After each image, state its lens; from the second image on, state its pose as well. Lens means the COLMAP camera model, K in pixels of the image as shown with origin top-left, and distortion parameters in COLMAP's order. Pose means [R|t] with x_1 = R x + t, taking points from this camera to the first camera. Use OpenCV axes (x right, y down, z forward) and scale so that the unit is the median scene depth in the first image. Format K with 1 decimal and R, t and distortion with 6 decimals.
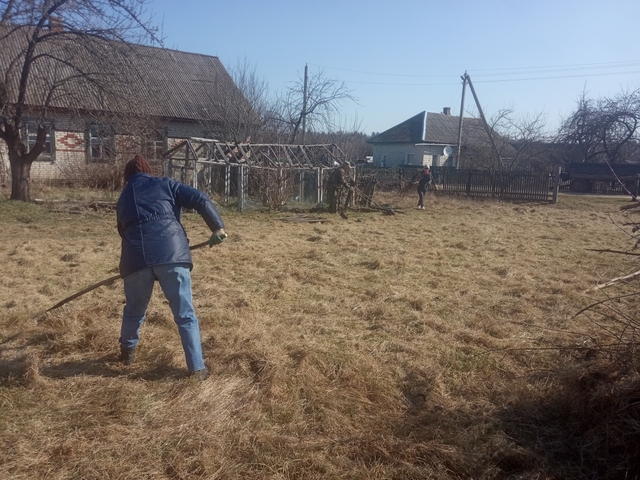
lens RADIAL K [[518.6, 0, 316.5], [0, 518.6, 241.2], [0, 0, 1]] dist [0.091065, -0.148907]
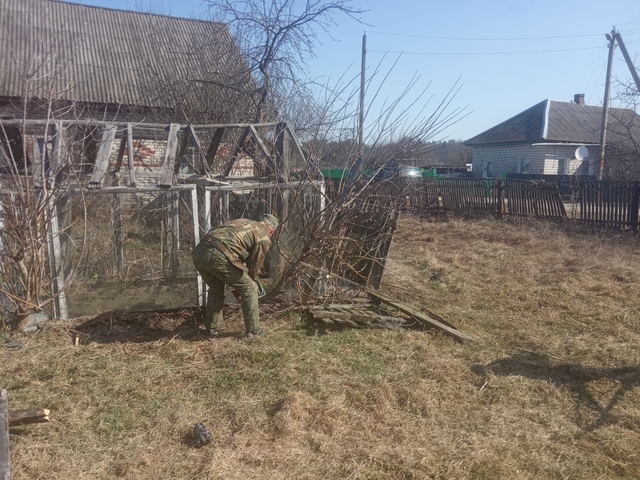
lens RADIAL K [[518.6, 0, 316.5], [0, 518.6, 241.2], [0, 0, 1]] dist [0.091065, -0.148907]
pose [[0.978538, 0.010361, -0.205804, 0.049971], [-0.015239, 0.999639, -0.022131, -0.033793], [0.205501, 0.024793, 0.978343, 0.241649]]
